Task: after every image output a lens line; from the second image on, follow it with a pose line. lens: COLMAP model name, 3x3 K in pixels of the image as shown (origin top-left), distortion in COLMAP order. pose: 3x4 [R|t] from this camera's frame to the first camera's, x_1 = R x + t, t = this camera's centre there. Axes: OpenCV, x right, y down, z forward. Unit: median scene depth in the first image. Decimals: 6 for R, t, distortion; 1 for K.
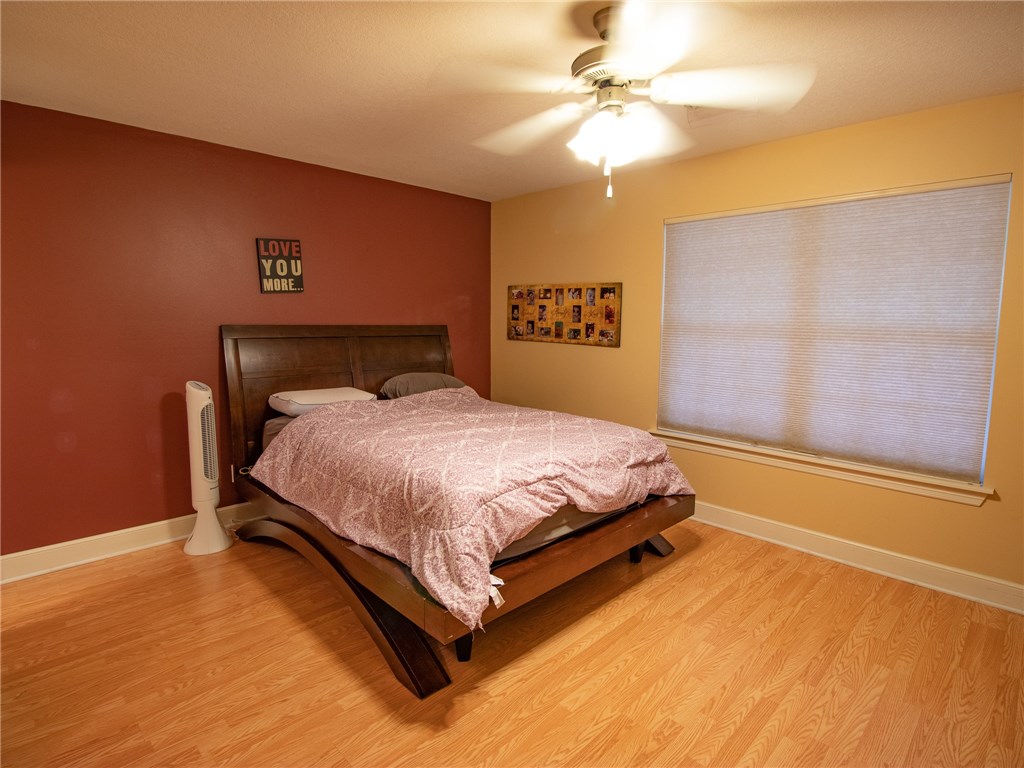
lens RADIAL K [[547.1, 0, 519.9], [0, 547.1, 382.4], [0, 0, 1]] dist [-0.007445, -0.002084]
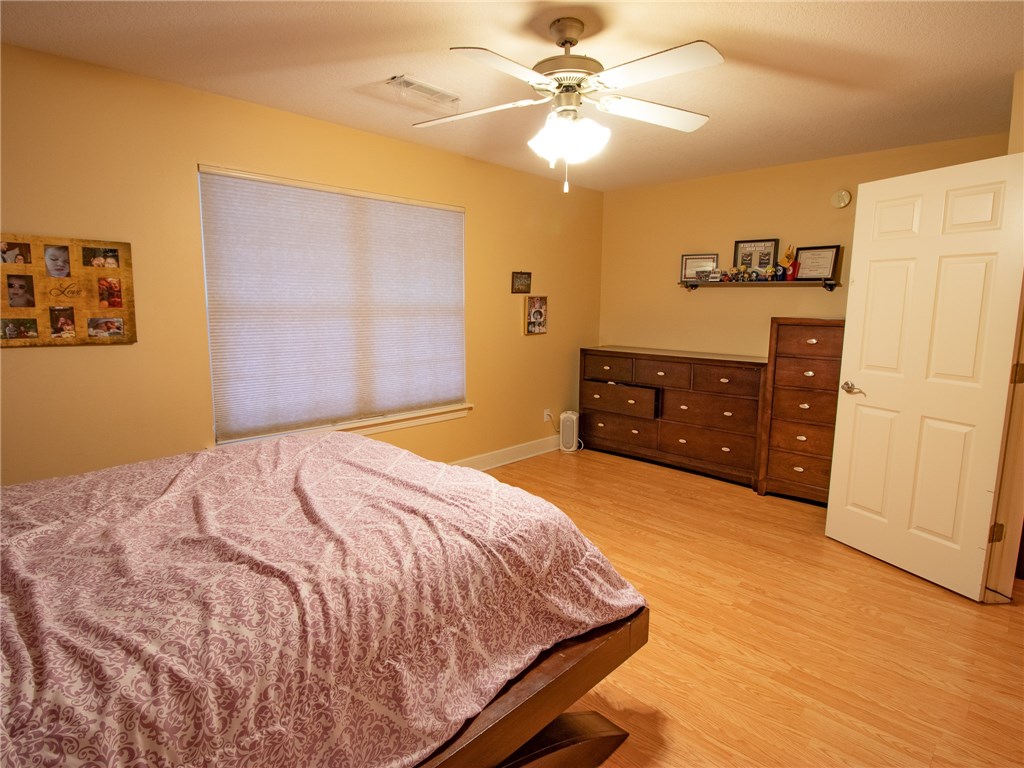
lens RADIAL K [[547.1, 0, 519.8], [0, 547.1, 382.2], [0, 0, 1]] dist [-0.007445, -0.002084]
pose [[-0.030143, -0.156387, 0.987236, -0.480310], [0.110152, 0.981149, 0.158786, -0.071514], [-0.993458, 0.113532, -0.012348, 0.559979]]
